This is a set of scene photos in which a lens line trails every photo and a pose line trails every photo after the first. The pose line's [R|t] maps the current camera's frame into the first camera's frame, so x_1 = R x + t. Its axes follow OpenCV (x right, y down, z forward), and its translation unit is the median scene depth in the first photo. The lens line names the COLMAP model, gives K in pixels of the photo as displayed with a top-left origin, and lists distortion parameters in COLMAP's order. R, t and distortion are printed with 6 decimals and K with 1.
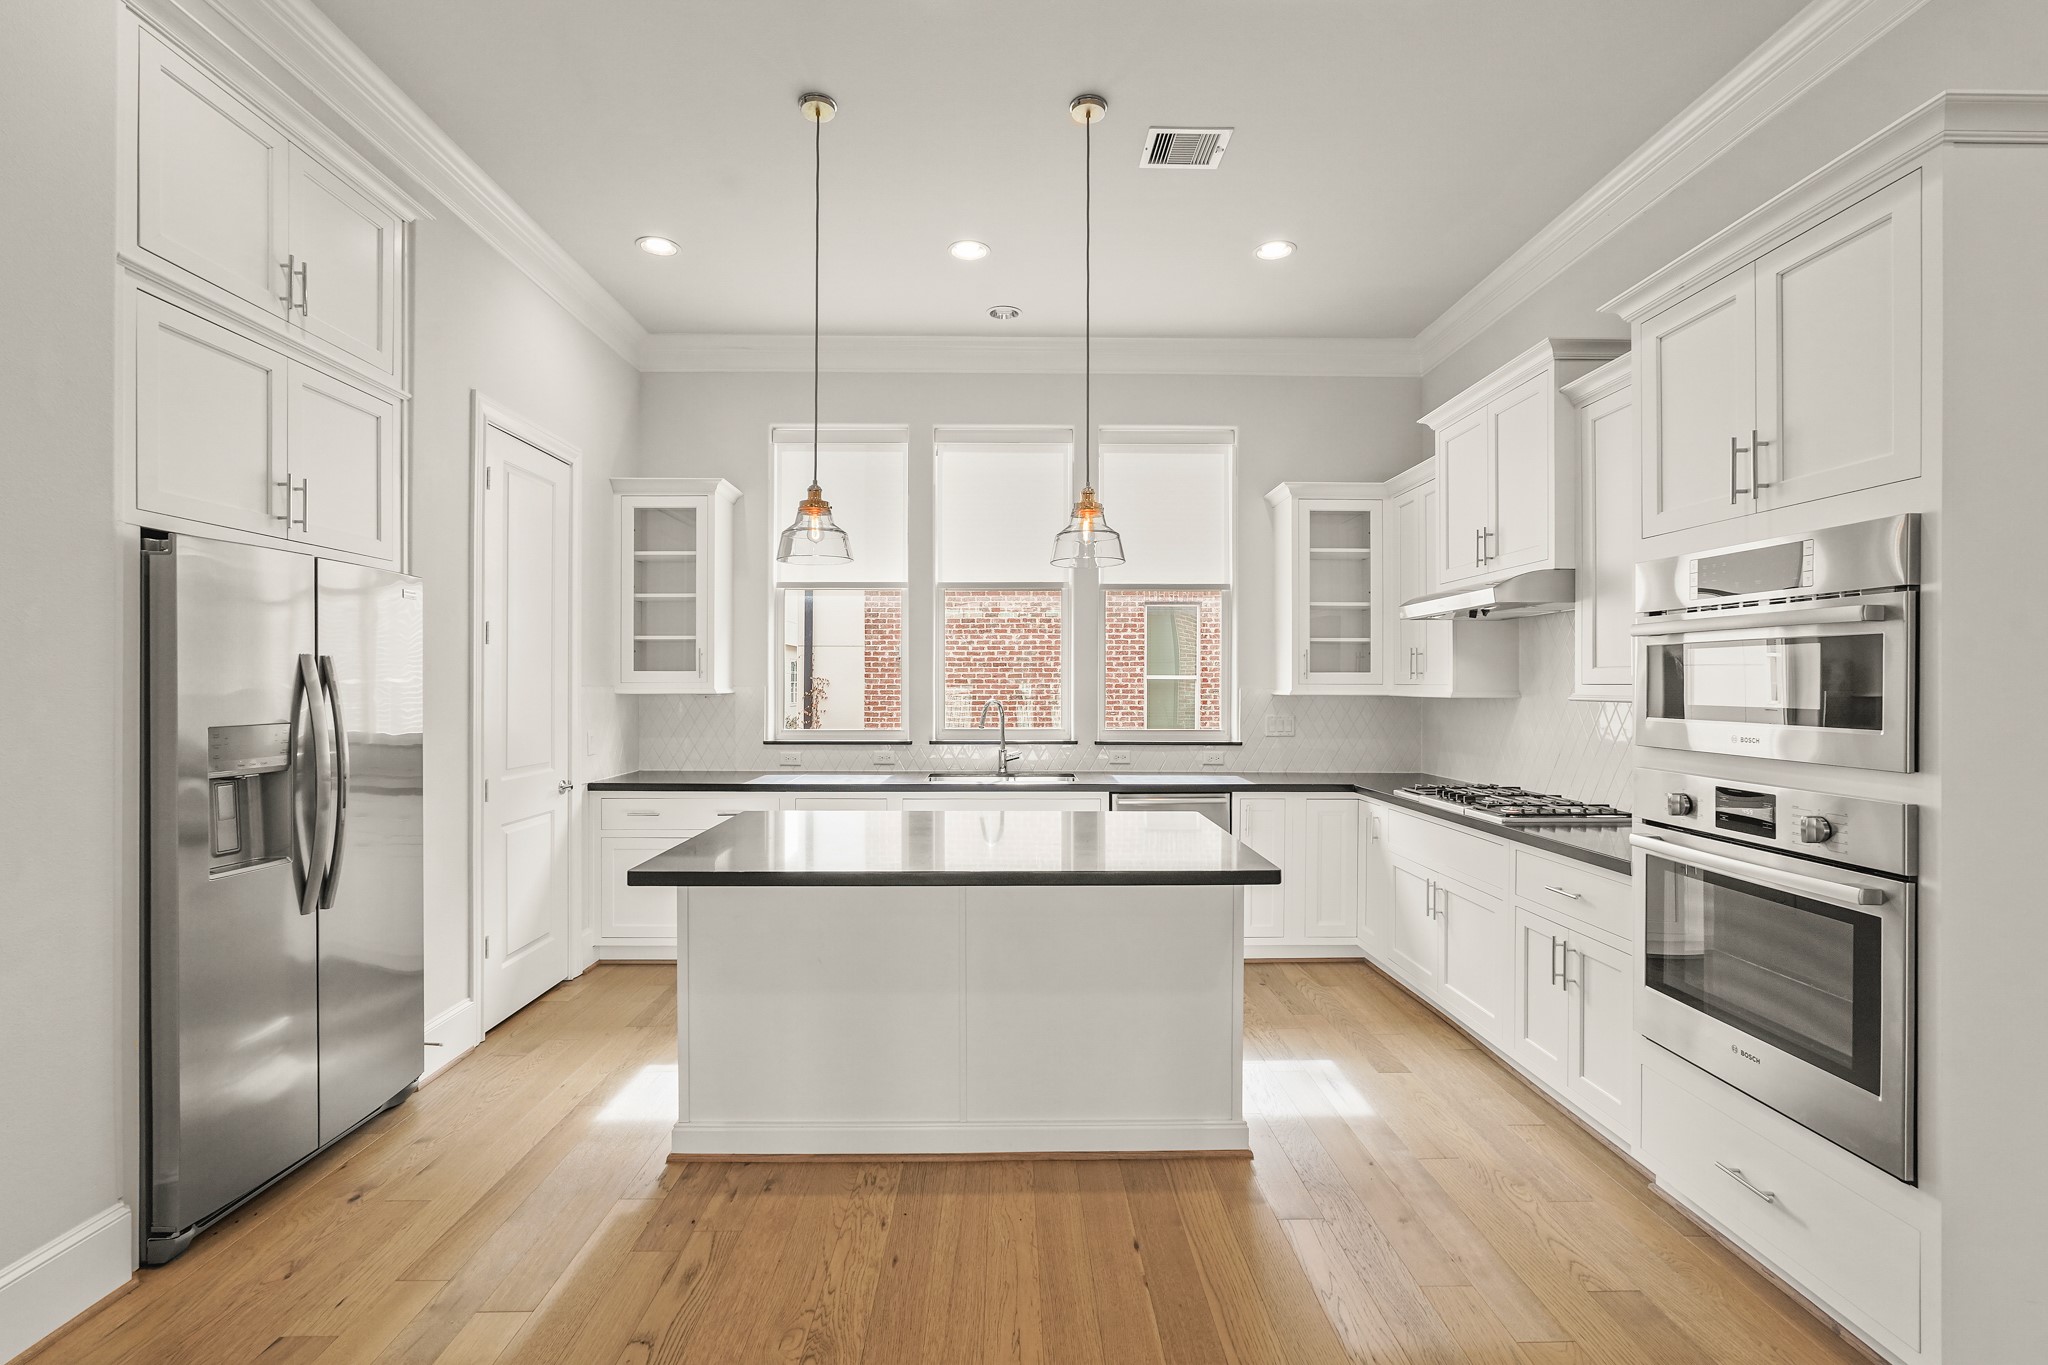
lens RADIAL K [[917.5, 0, 1031.9], [0, 917.5, 683.8], [0, 0, 1]] dist [-0.007497, 0.005567]
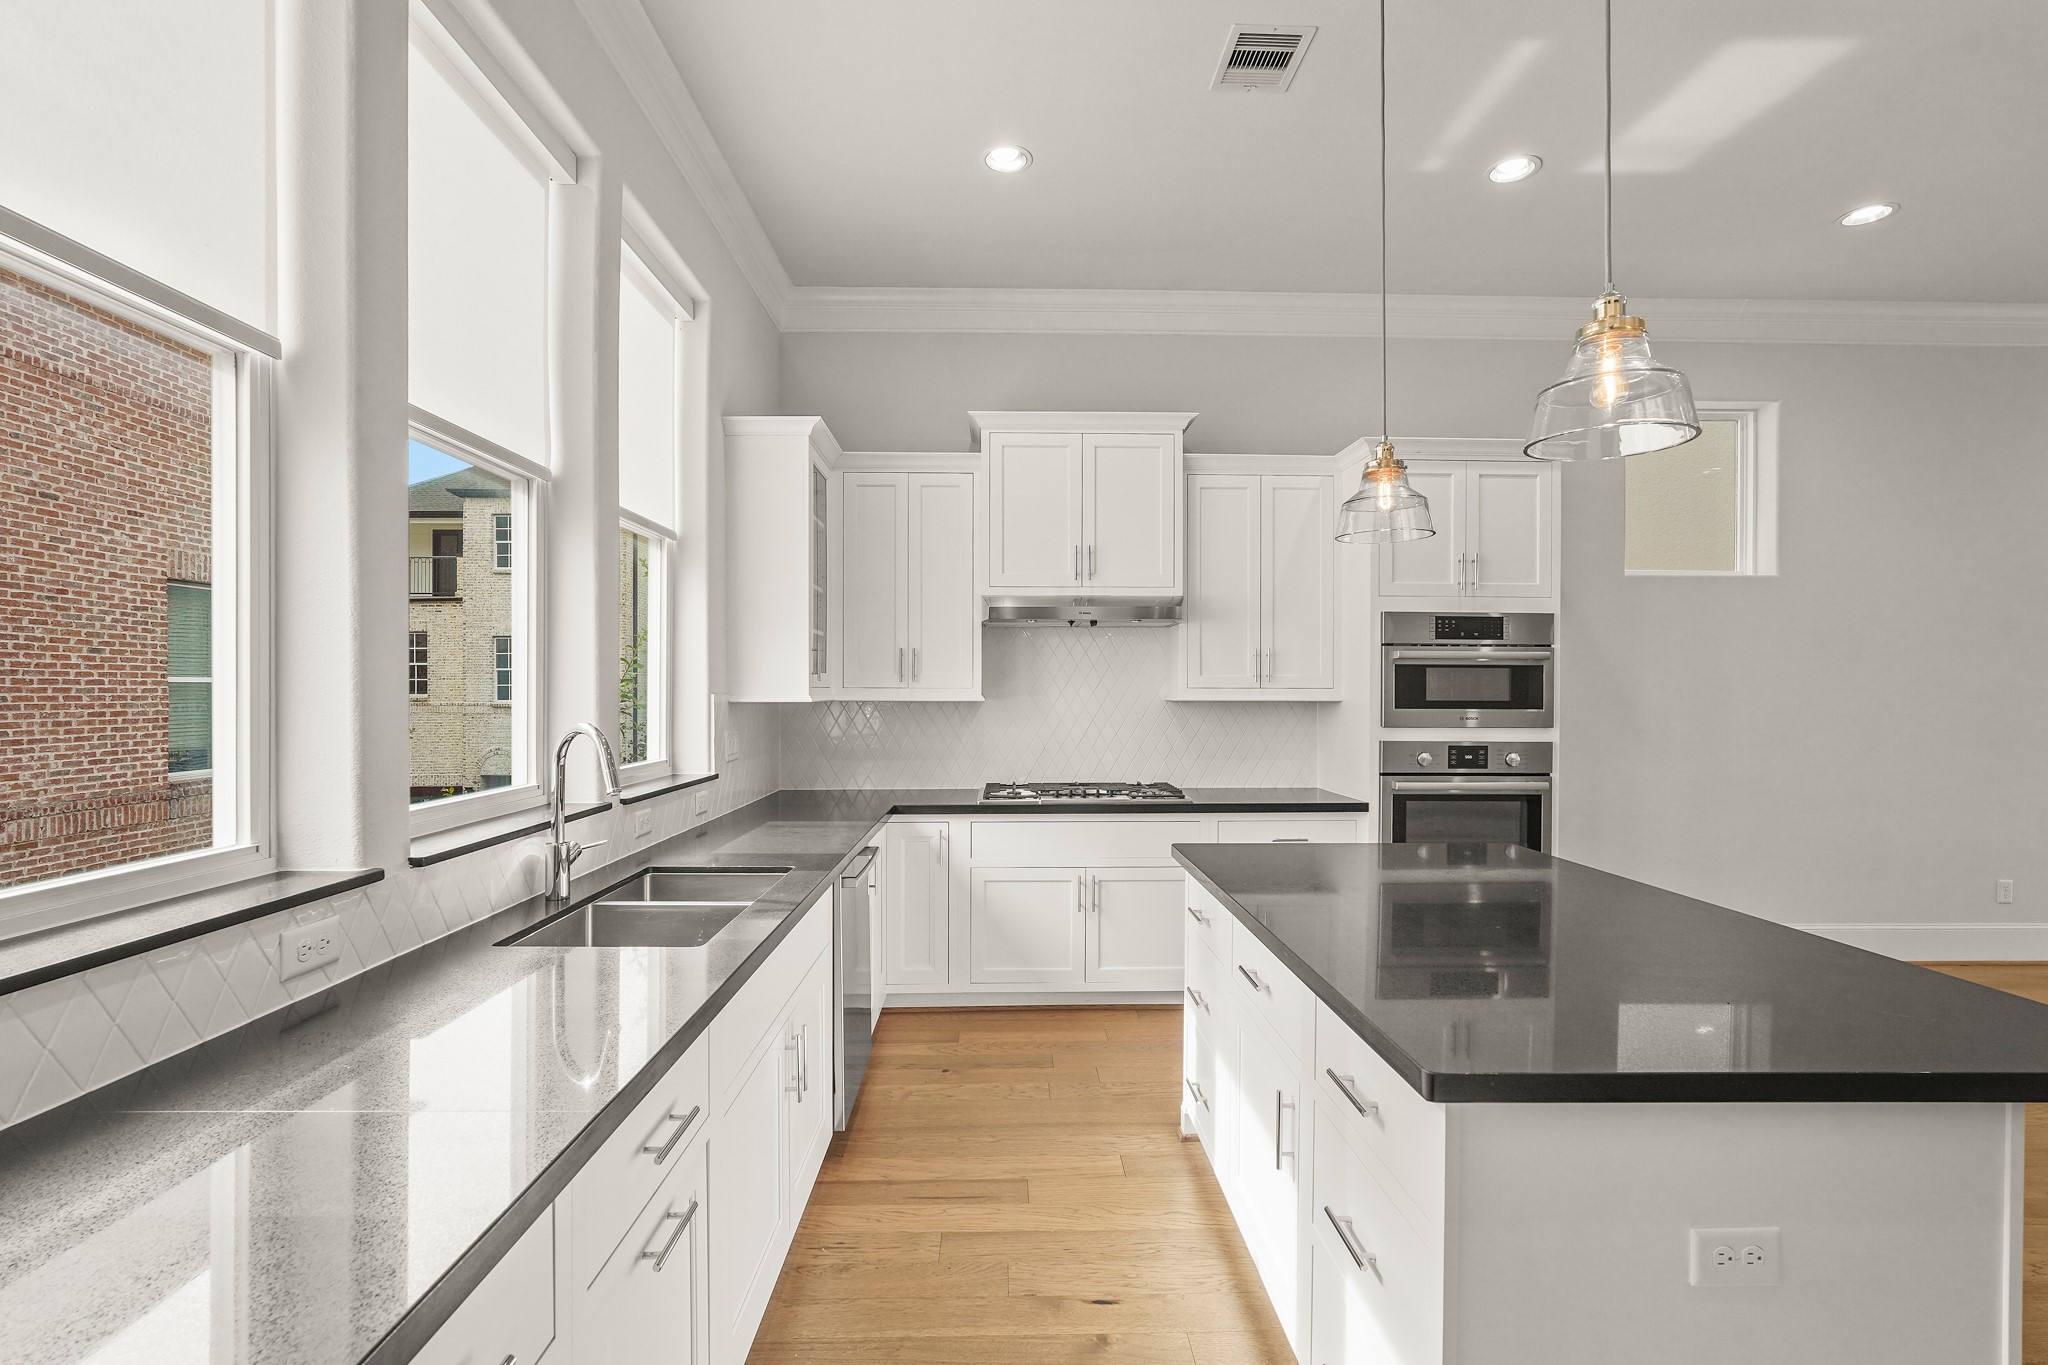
lens RADIAL K [[917.5, 0, 1020.7], [0, 917.5, 689.5], [0, 0, 1]] dist [-0.007497, 0.005567]
pose [[0.008440, 0.001671, 0.999963, -0.671377], [-0.000129, 0.999999, -0.001670, 0.004468], [-0.999964, -0.000115, 0.008440, 1.171934]]
